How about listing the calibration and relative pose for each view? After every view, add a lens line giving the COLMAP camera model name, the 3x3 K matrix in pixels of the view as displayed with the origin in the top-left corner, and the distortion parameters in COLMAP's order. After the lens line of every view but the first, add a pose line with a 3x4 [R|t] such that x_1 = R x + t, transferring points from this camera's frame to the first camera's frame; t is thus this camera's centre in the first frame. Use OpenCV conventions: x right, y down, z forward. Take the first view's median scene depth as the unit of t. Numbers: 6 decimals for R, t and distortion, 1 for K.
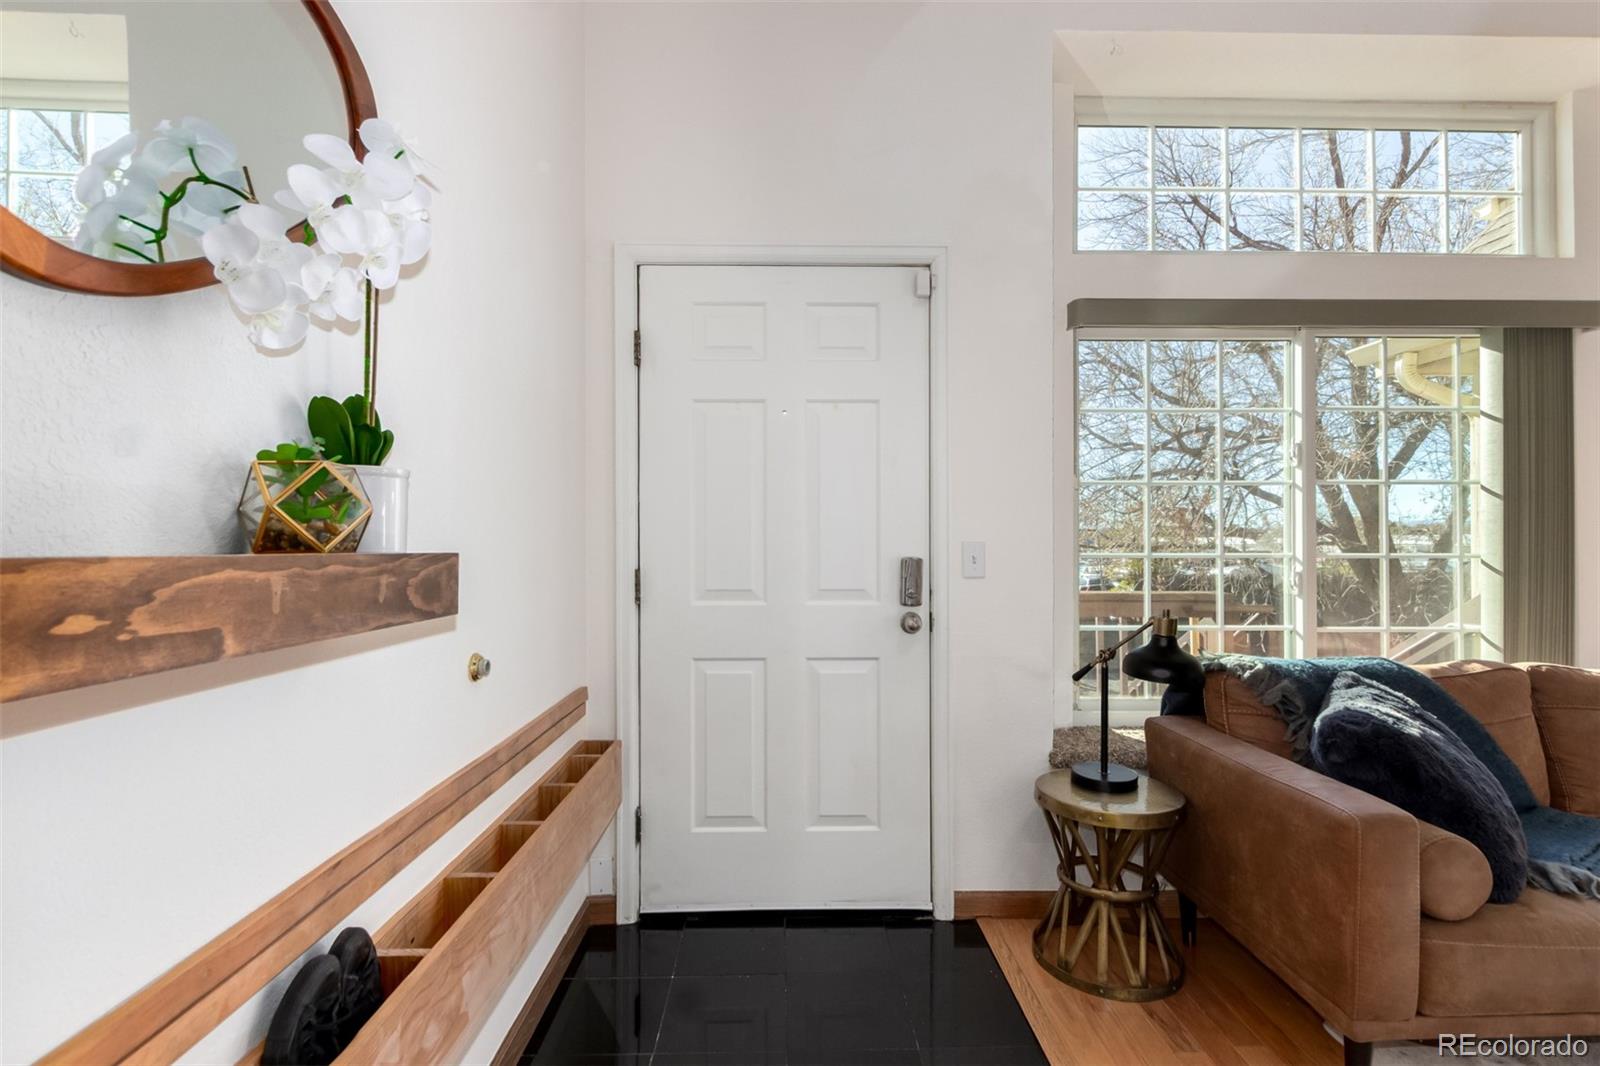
lens RADIAL K [[747.7, 0, 798.3], [0, 747.7, 533.7], [0, 0, 1]] dist [-0.002738, -0.000281]
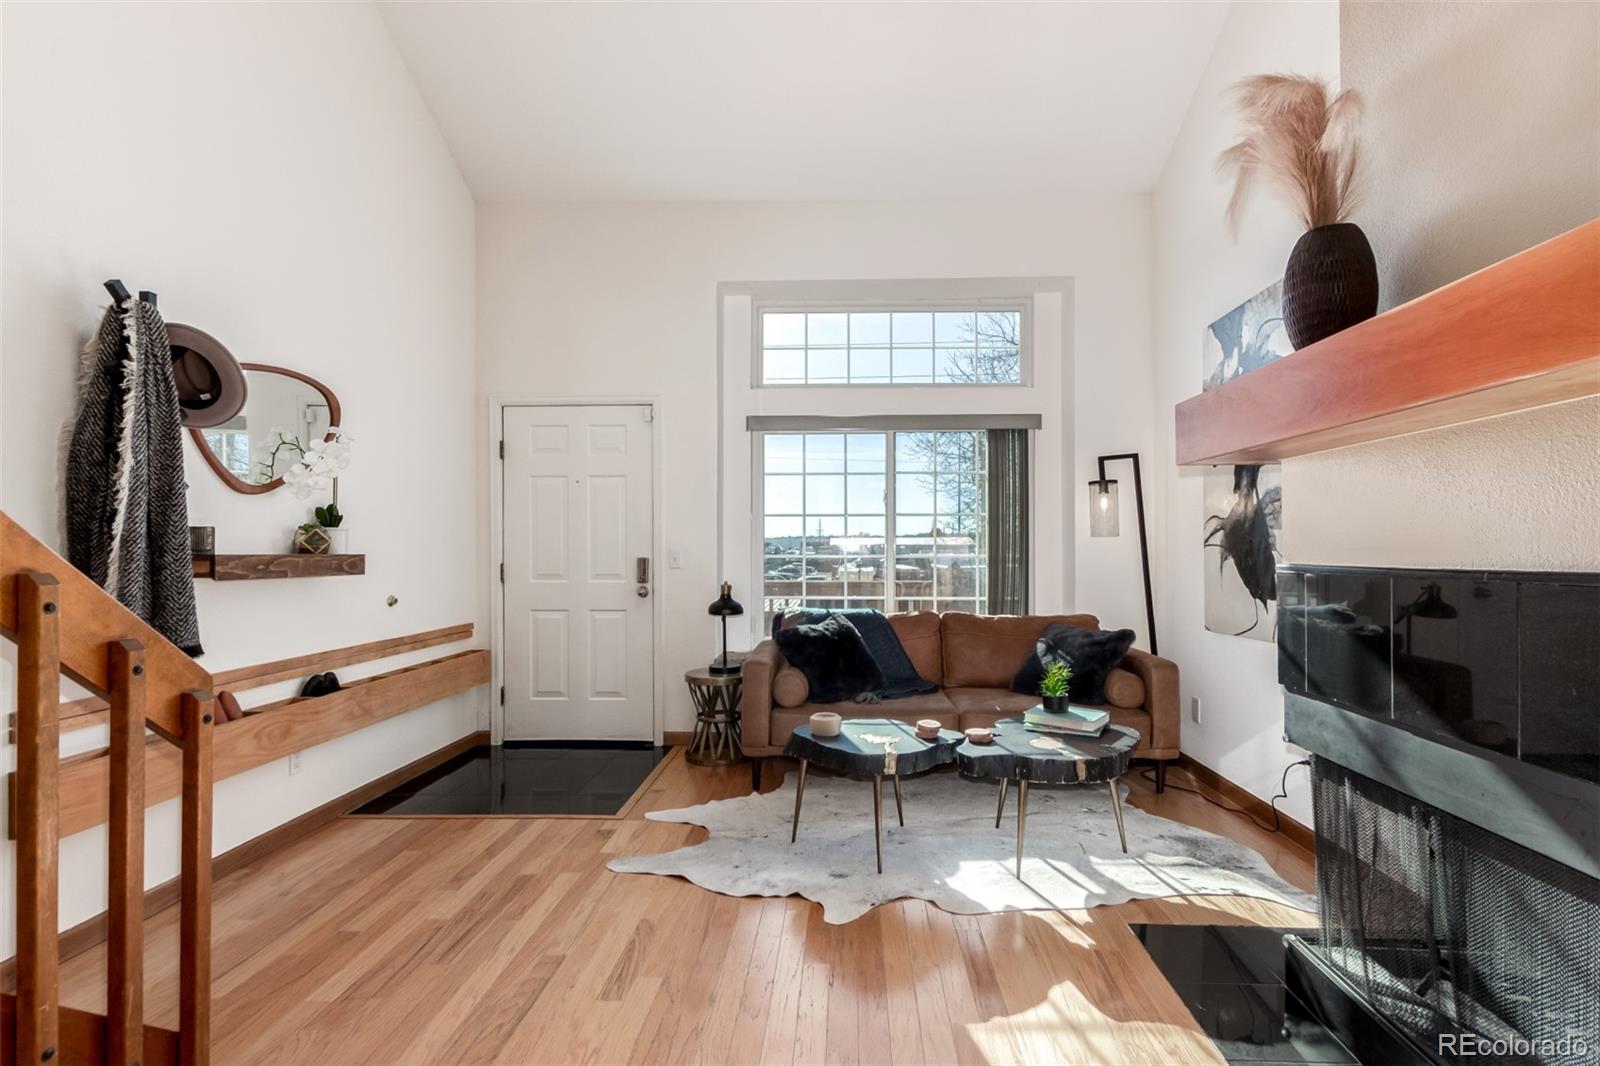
lens RADIAL K [[747.7, 0, 831.7], [0, 747.7, 541.9], [0, 0, 1]] dist [-0.002738, -0.000281]
pose [[0.998965, -0.002431, -0.045411, 0.802906], [0.002591, 0.999991, 0.003469, -0.015617], [0.045402, -0.003583, 0.998962, -0.992291]]
